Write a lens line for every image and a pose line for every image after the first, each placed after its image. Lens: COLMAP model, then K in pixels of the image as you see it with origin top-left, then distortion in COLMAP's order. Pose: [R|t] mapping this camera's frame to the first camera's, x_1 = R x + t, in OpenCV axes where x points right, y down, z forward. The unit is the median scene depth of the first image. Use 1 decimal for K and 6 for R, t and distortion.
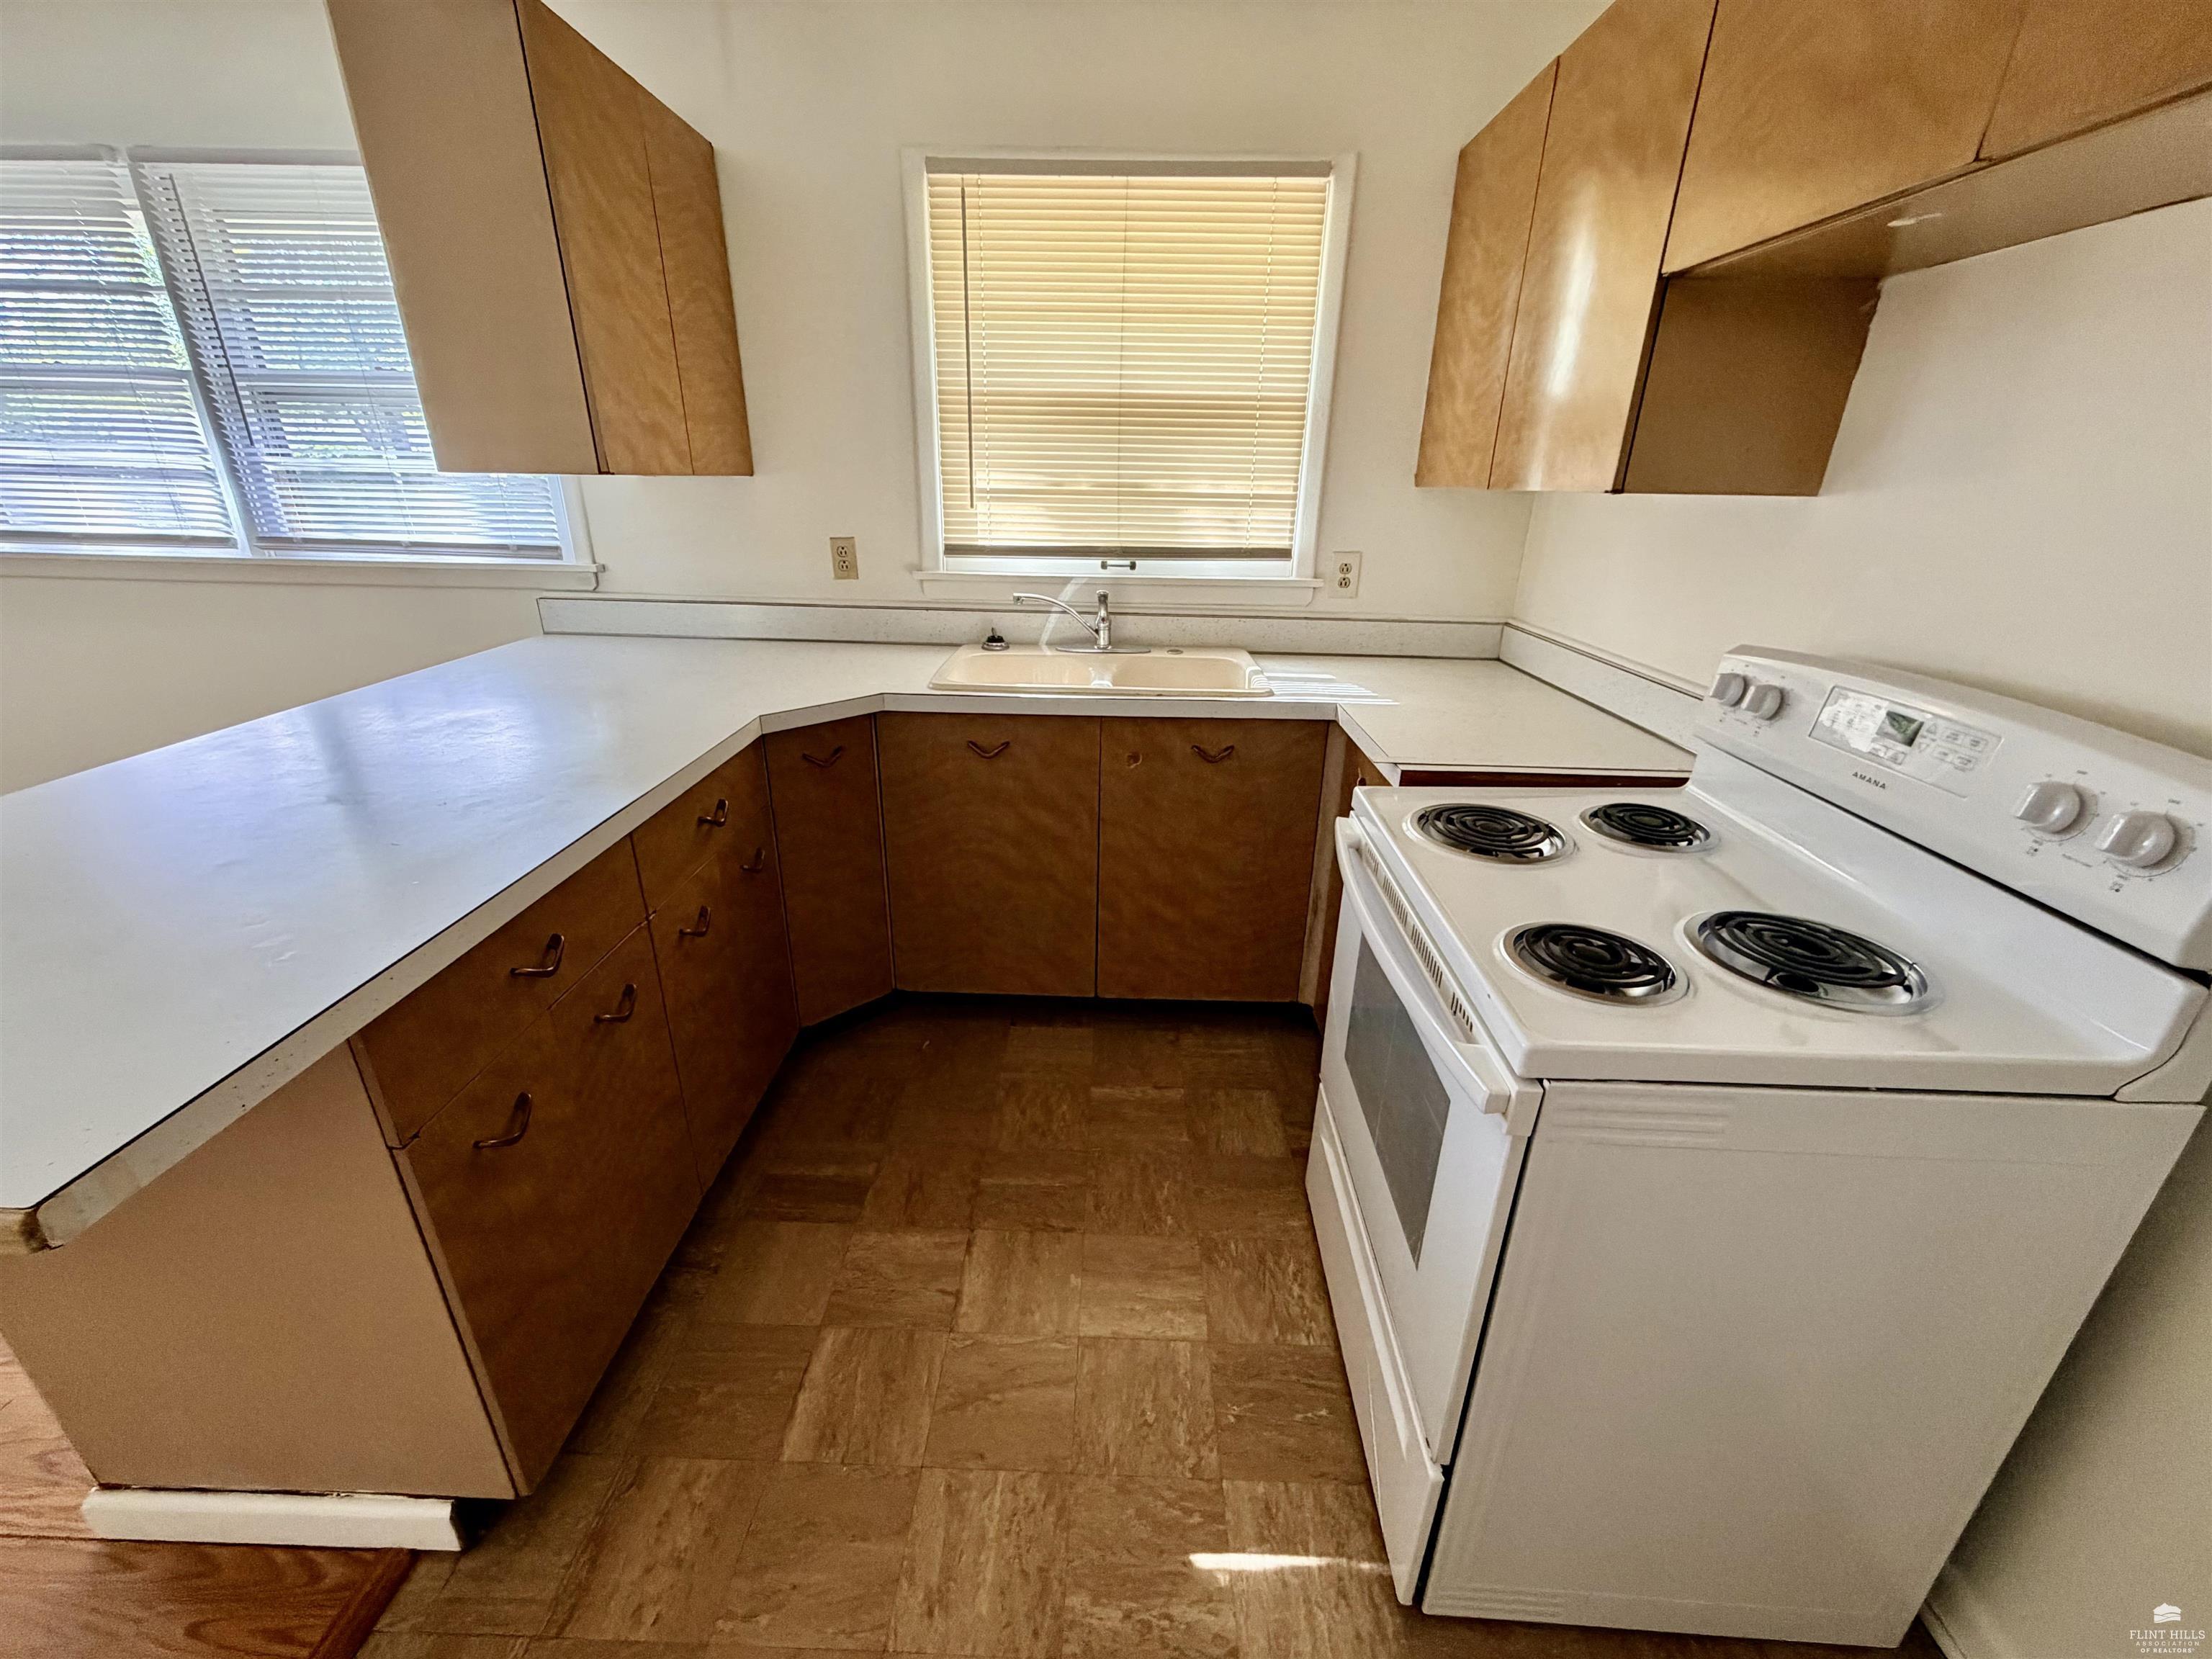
lens RADIAL K [[880.7, 0, 1099.2], [0, 880.7, 826.5], [0, 0, 1]] dist [0.001015, 0.000072]
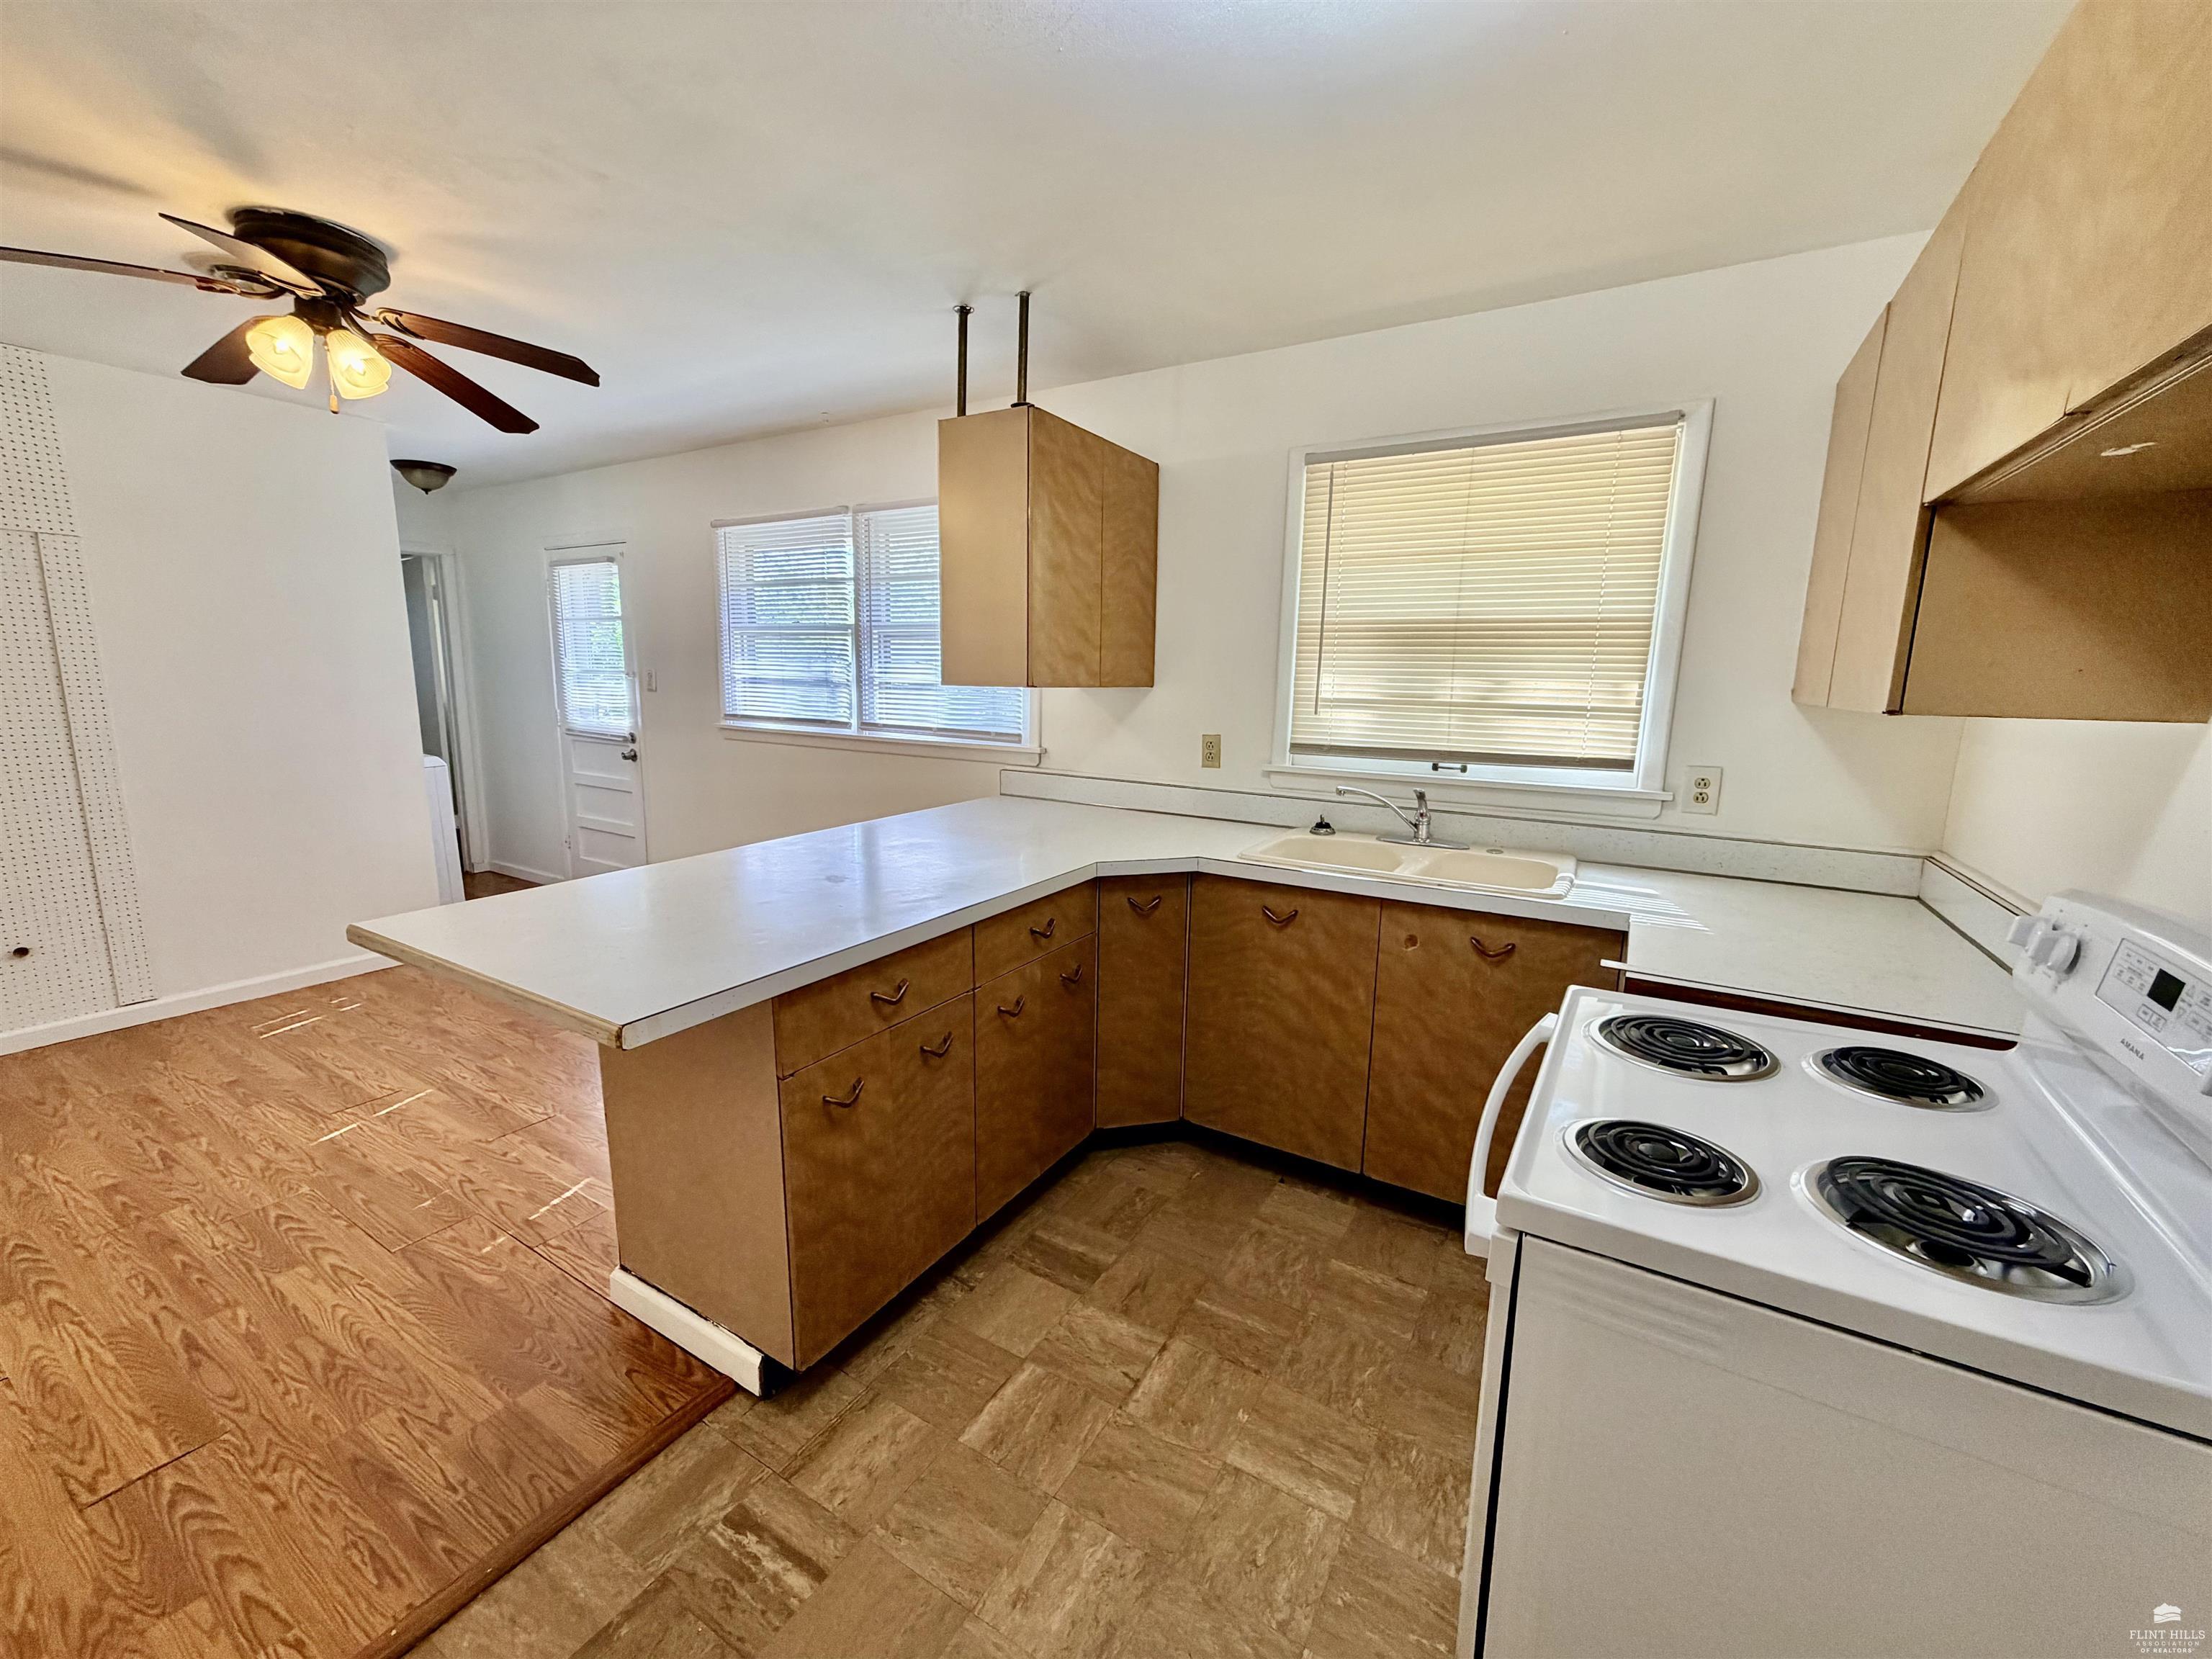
lens RADIAL K [[881.0, 0, 1102.3], [0, 881.0, 827.9], [0, 0, 1]] dist [-0.000986, 0.000078]
pose [[0.868798, 0.083556, -0.488066, 0.222024], [-0.185755, 0.968673, -0.164824, 0.033520], [0.459004, 0.233859, 0.857103, -0.108966]]
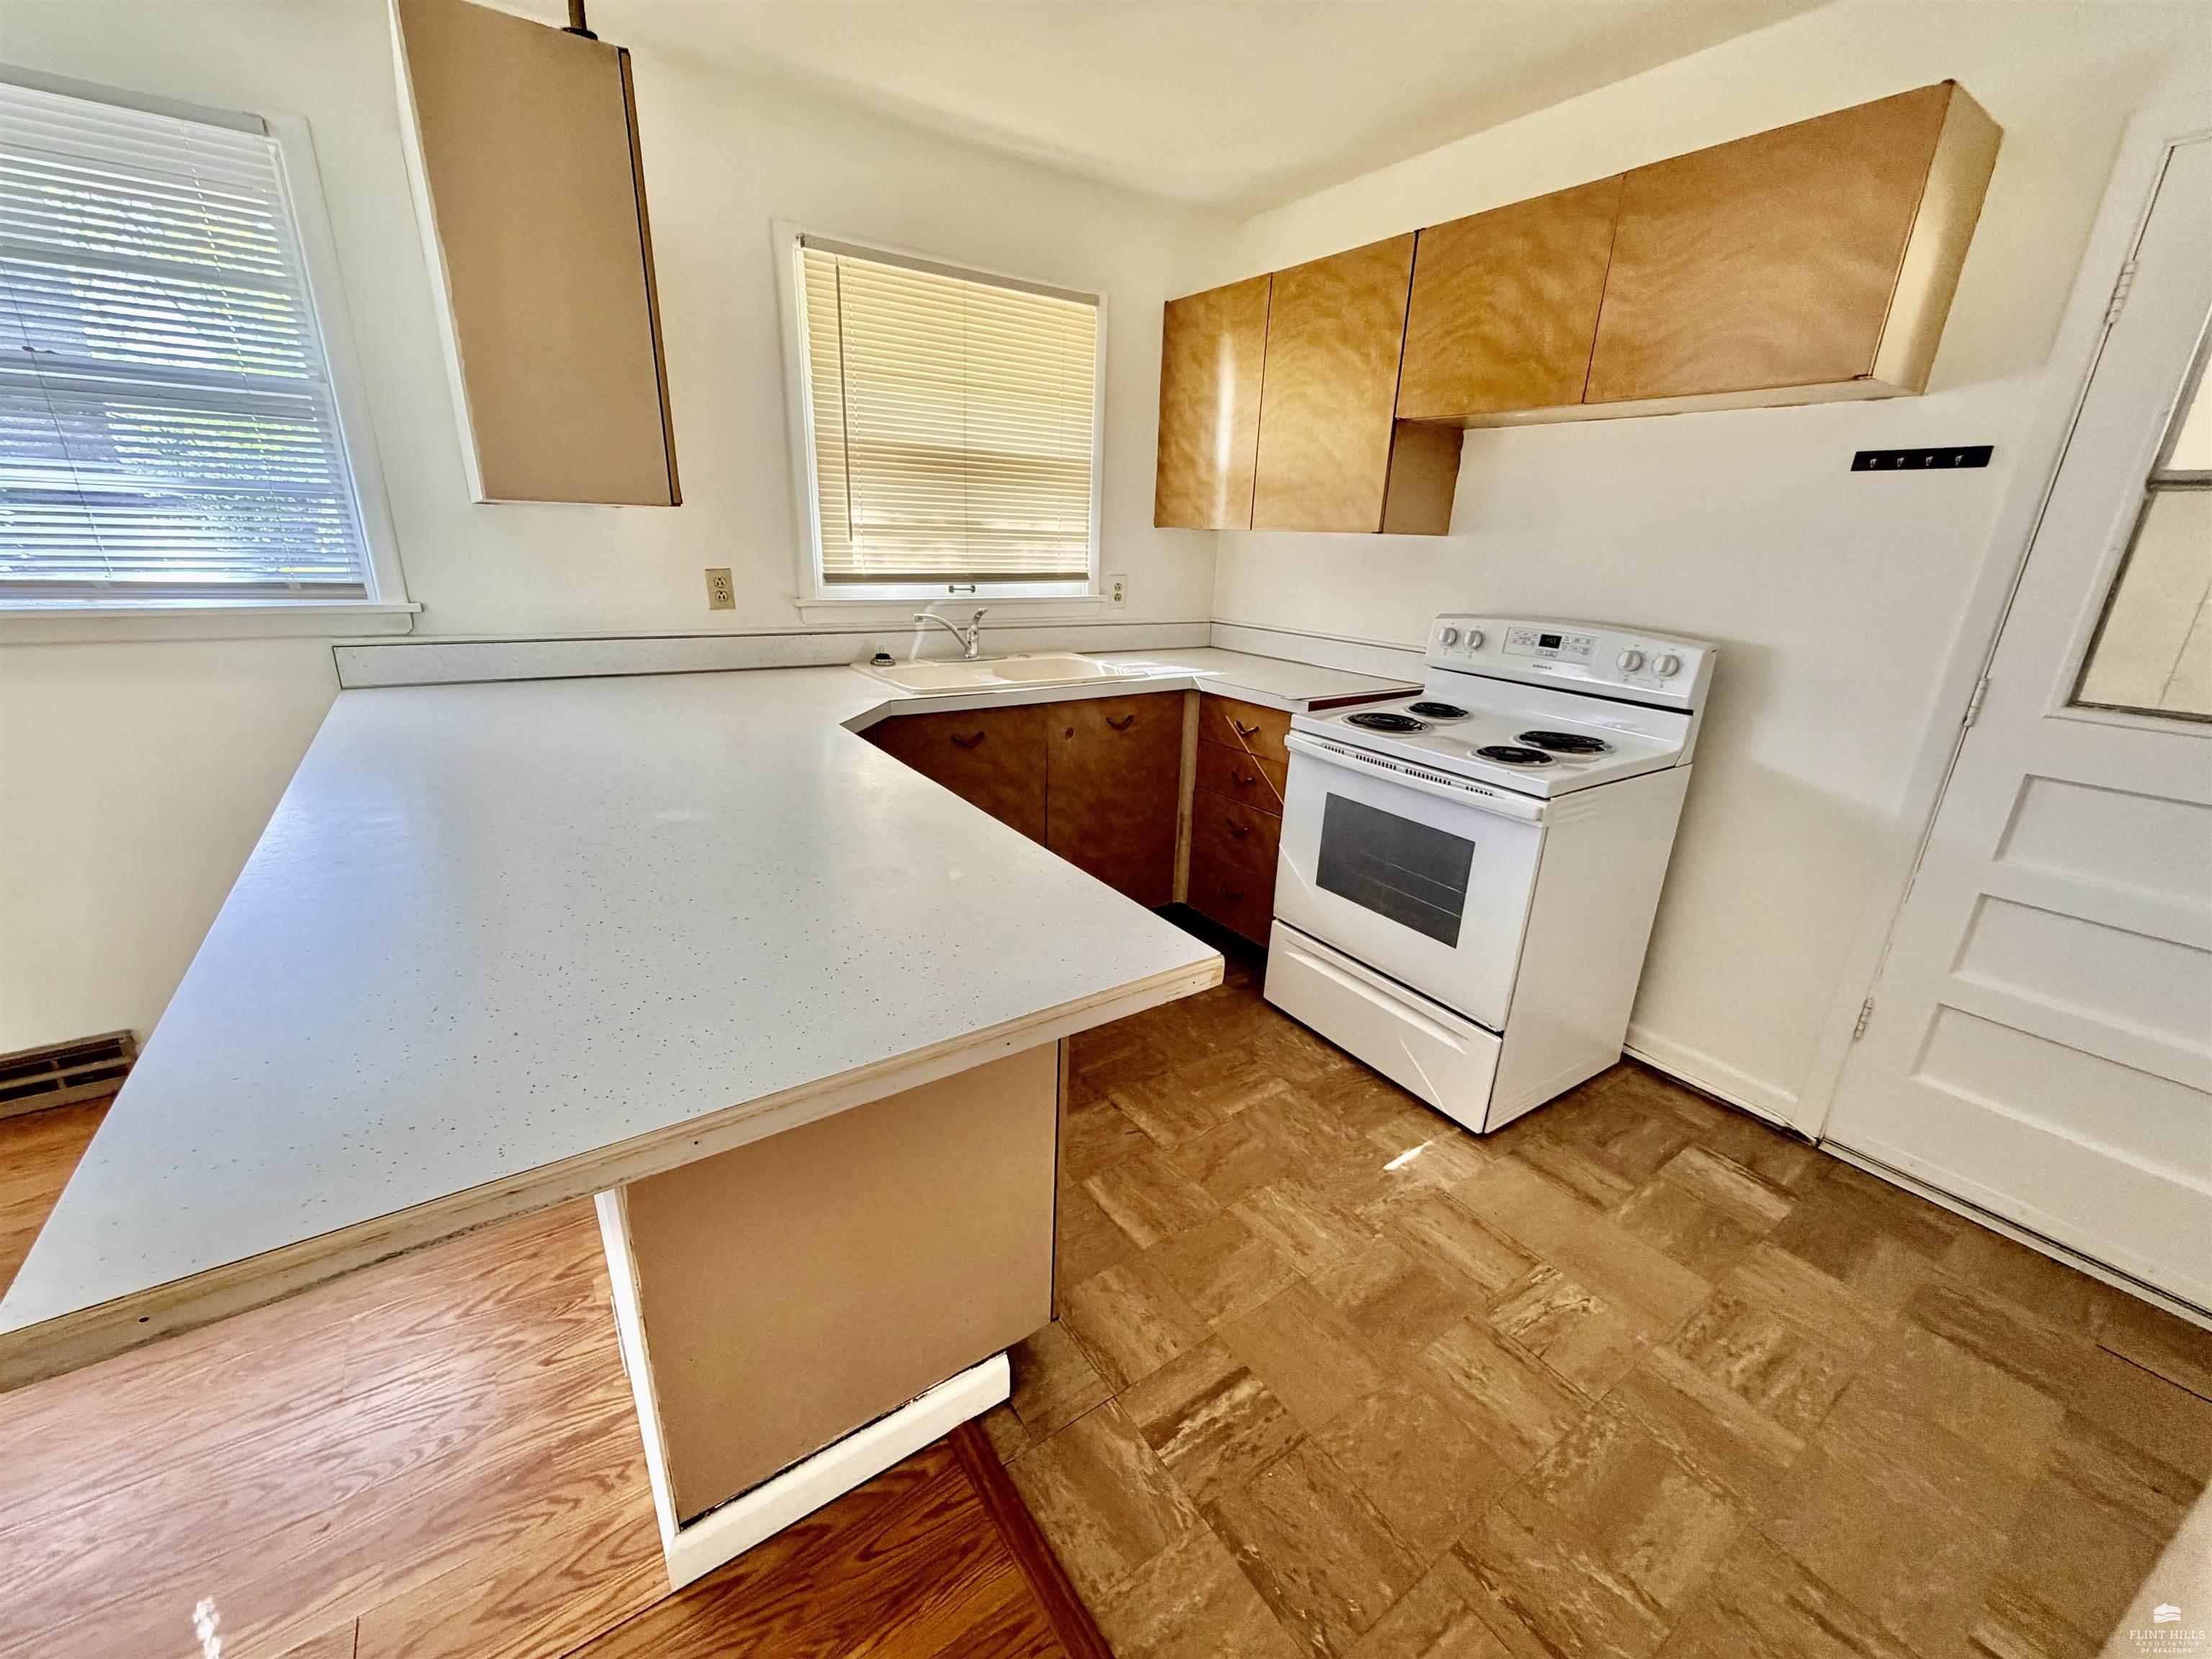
lens RADIAL K [[880.7, 0, 1099.2], [0, 880.7, 826.5], [0, 0, 1]] dist [0.001015, 0.000072]
pose [[0.808913, -0.176756, 0.560729, -0.671901], [0.197636, 0.979986, 0.023805, 0.033363], [-0.553714, 0.091564, 0.827657, -0.075499]]
